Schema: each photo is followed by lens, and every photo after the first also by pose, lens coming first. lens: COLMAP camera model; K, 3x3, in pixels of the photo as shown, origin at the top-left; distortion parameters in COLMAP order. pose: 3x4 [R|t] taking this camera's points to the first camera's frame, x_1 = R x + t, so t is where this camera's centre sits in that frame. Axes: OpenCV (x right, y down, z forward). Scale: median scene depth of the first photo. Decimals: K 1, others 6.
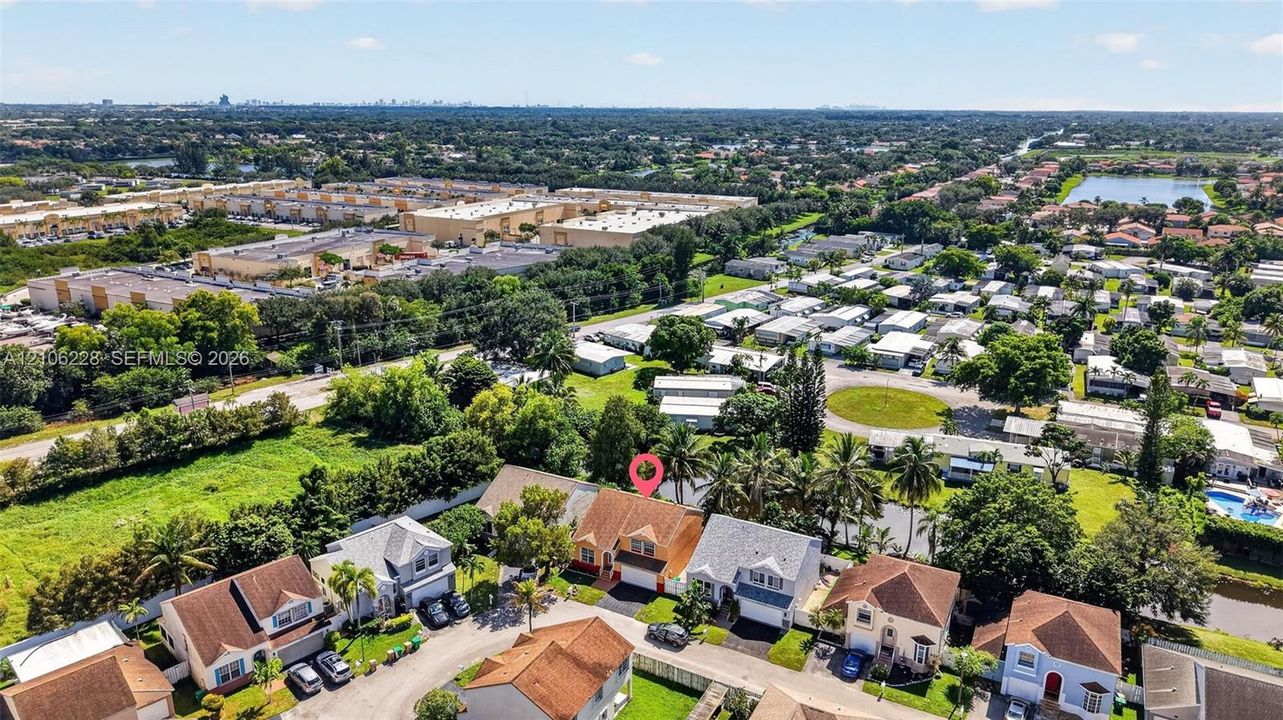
lens RADIAL K [[853.5, 0, 644.1], [0, 853.5, 360.6], [0, 0, 1]] dist [0.022519, -0.021914]
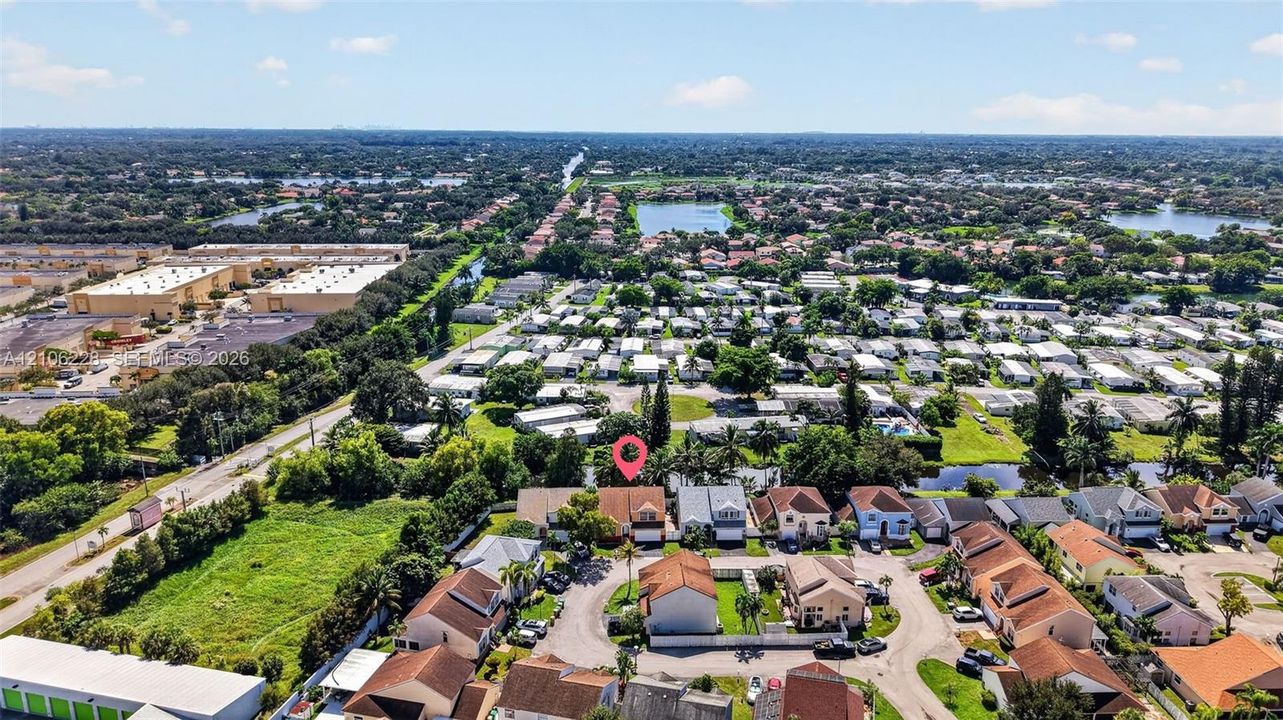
lens RADIAL K [[853.5, 0, 643.8], [0, 853.5, 361.2], [0, 0, 1]] dist [0.022519, -0.021914]
pose [[0.860523, -0.132385, 0.491909, -0.496935], [0.142556, 0.989641, 0.016957, -0.061010], [-0.489058, 0.055533, 0.870482, -0.254098]]
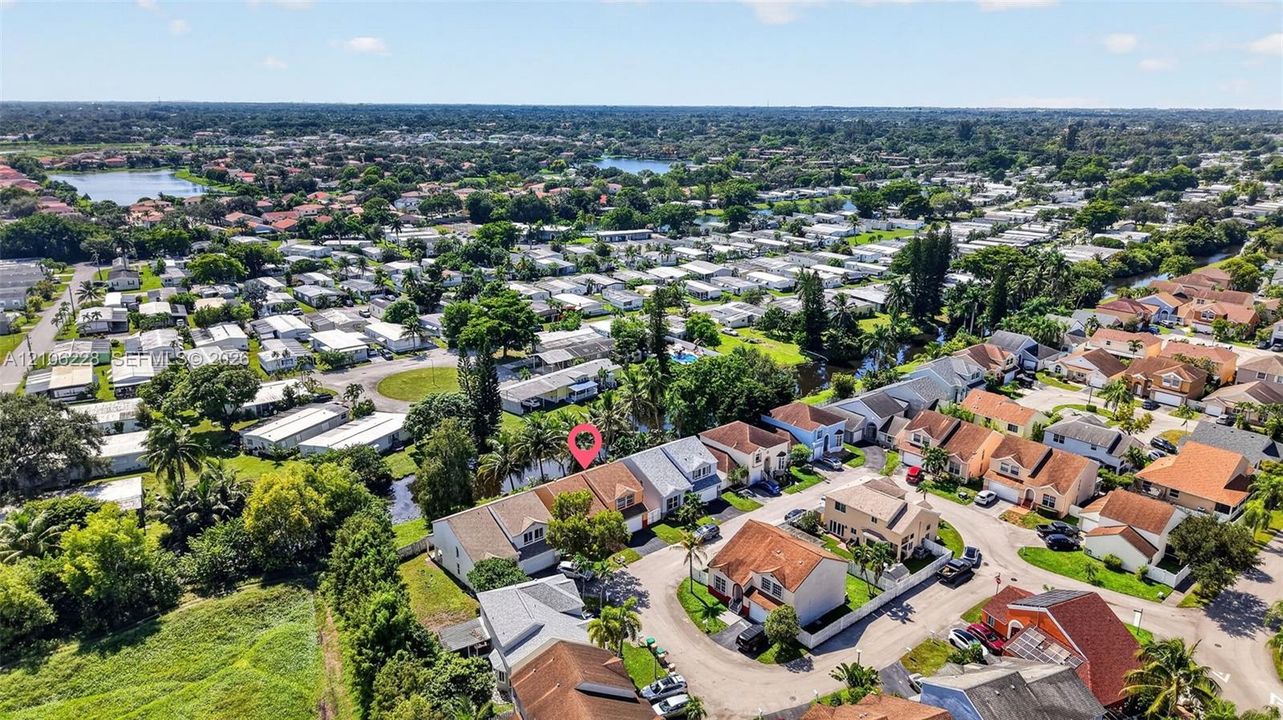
lens RADIAL K [[853.5, 0, 642.7], [0, 853.5, 358.1], [0, 0, 1]] dist [0.022519, -0.021914]
pose [[0.359685, -0.267838, 0.893806, -0.667995], [0.259852, 0.948773, 0.179740, -0.118342], [-0.896161, 0.167608, 0.410857, 0.307521]]
